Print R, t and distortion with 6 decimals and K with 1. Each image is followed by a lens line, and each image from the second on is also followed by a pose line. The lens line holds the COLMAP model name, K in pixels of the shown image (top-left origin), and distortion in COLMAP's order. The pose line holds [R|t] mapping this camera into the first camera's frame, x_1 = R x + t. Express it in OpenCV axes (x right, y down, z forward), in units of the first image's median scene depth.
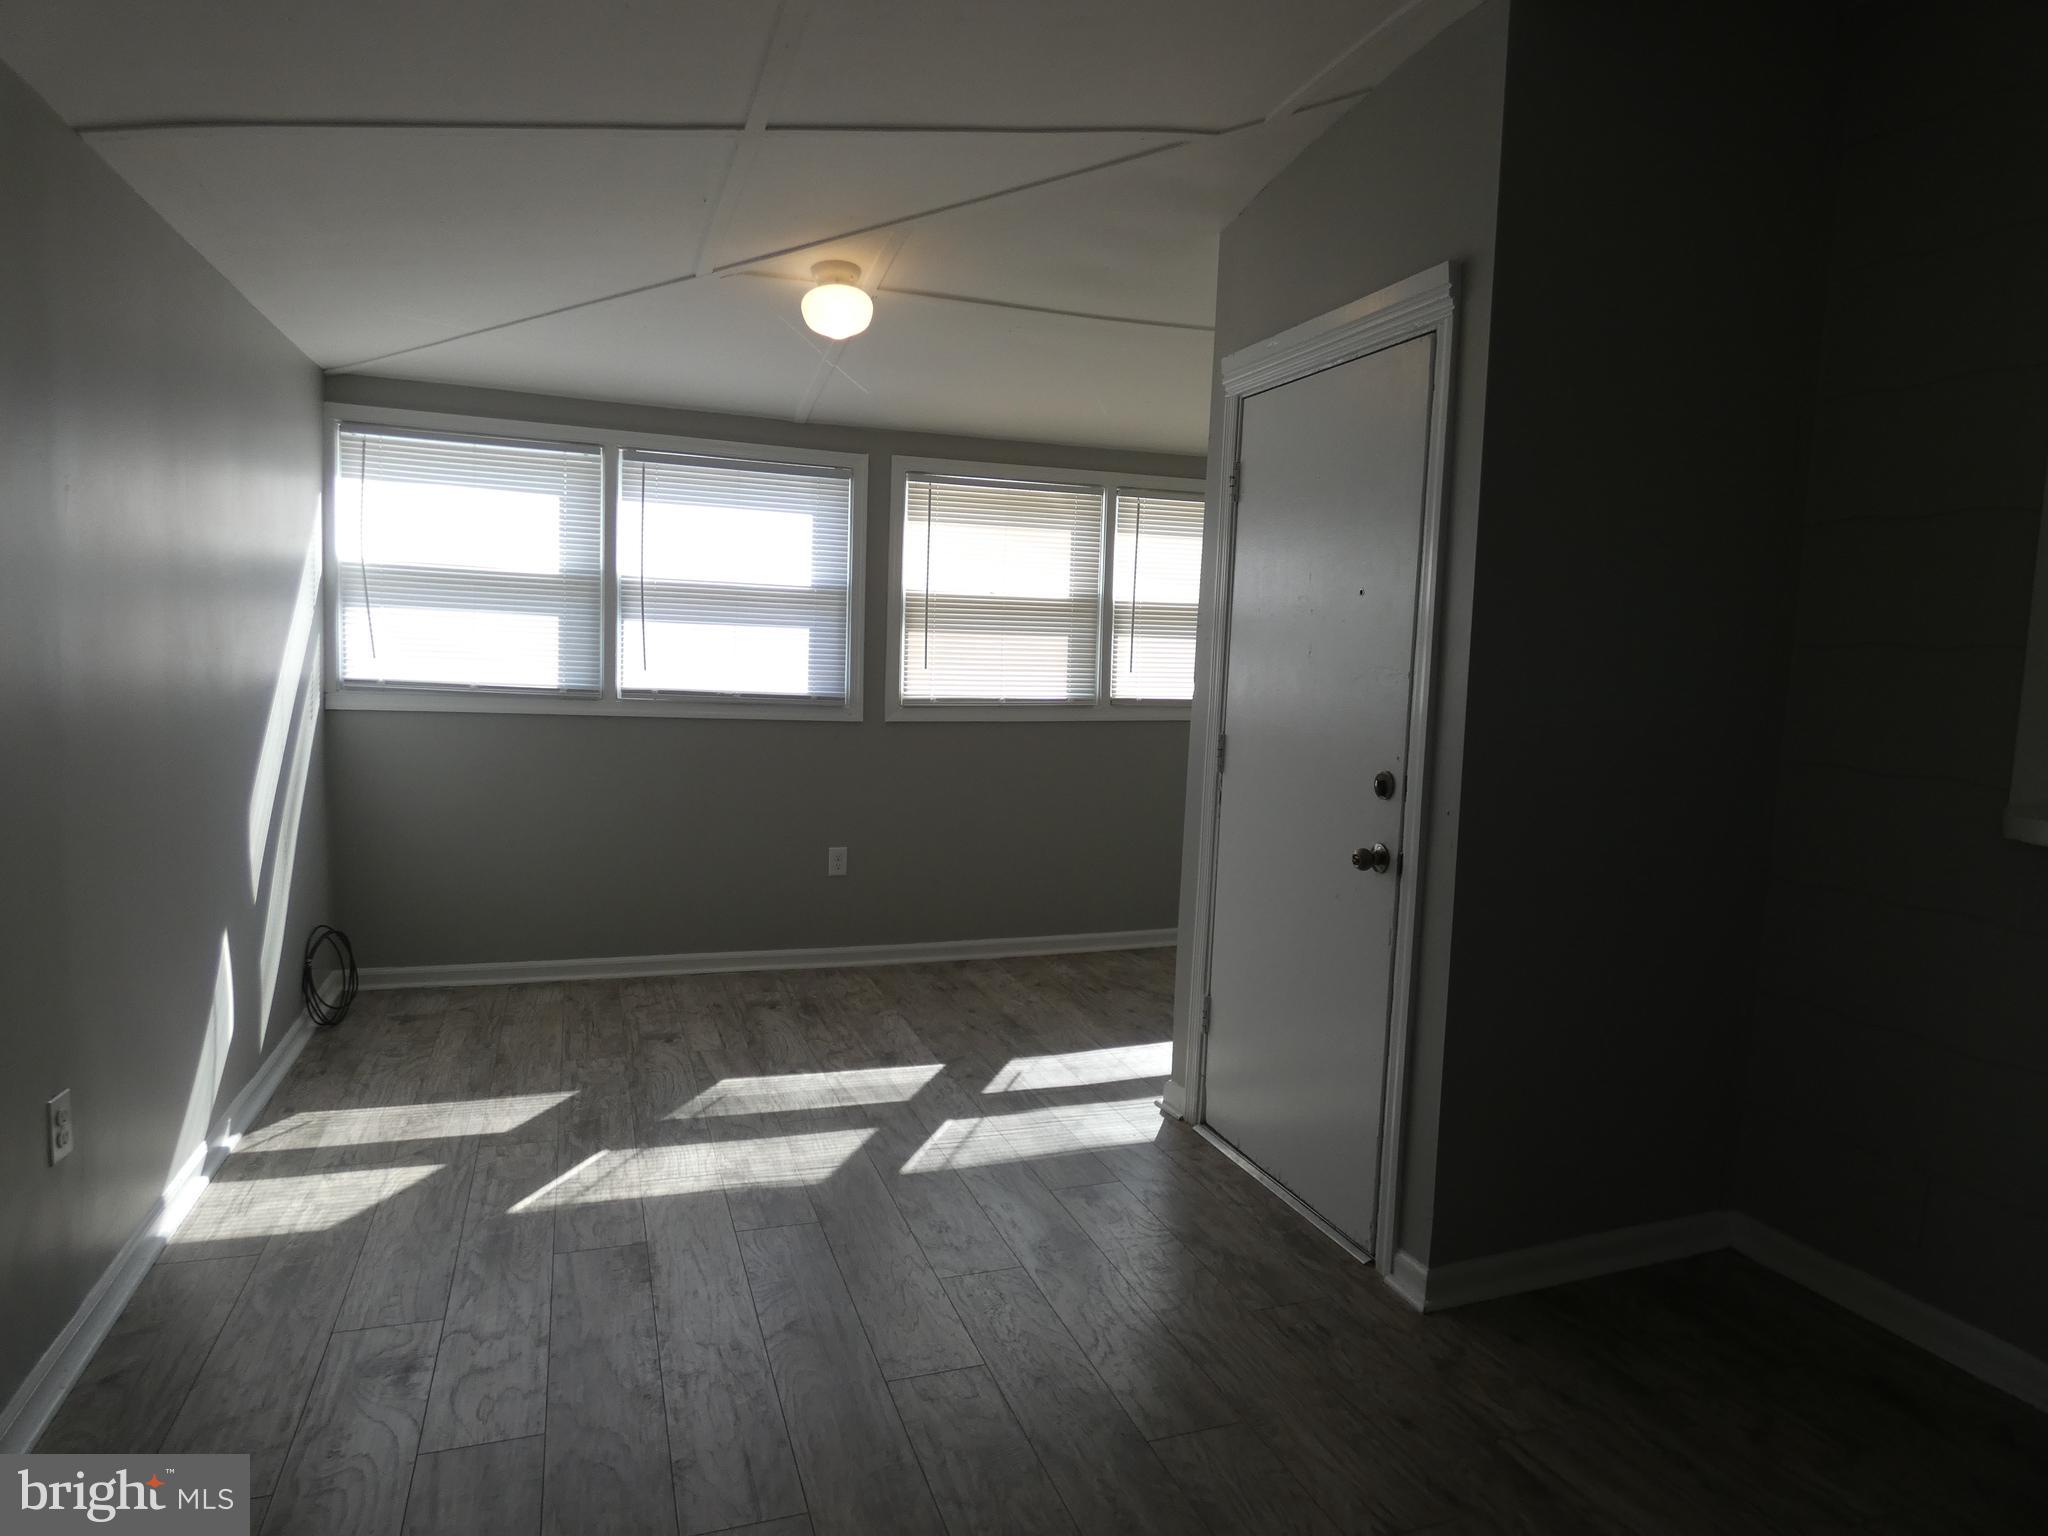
lens RADIAL K [[1227.3, 0, 1021.5], [0, 1227.3, 760.2], [0, 0, 1]] dist [0.017255, 0.000042]
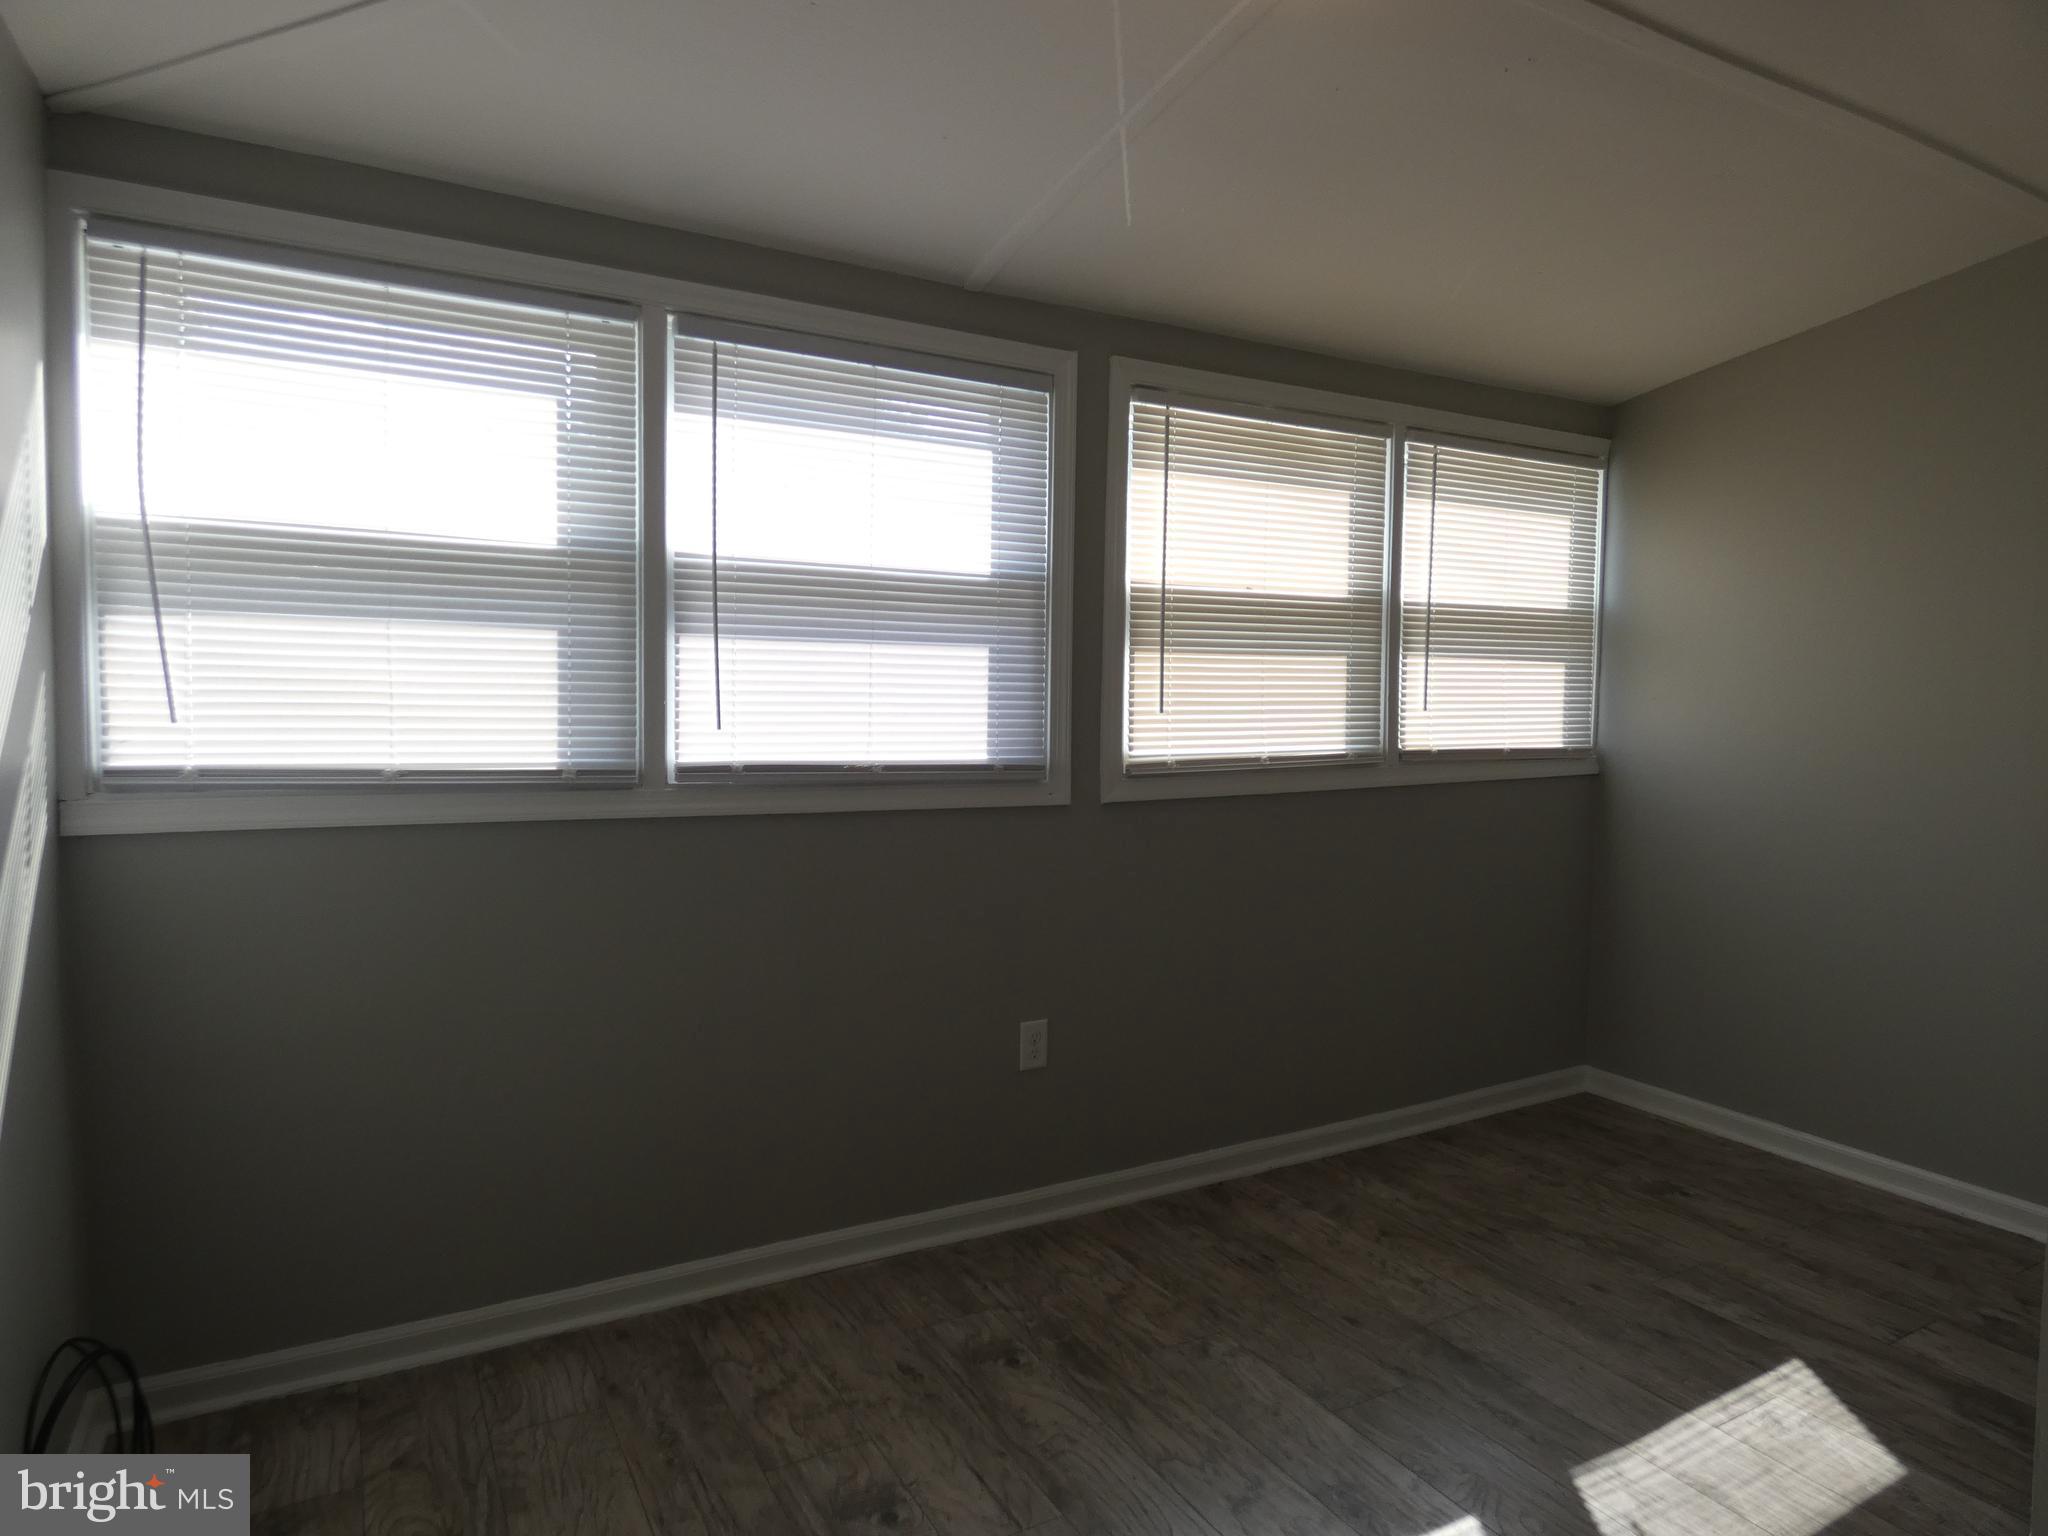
lens RADIAL K [[1228.3, 0, 1033.8], [0, 1228.3, 758.2], [0, 0, 1]] dist [0.000464, 0.002535]
pose [[0.983755, -0.029171, 0.177128, -0.265336], [0.033374, 0.999227, -0.020796, -0.044761], [-0.176385, 0.026369, 0.983968, 0.447375]]
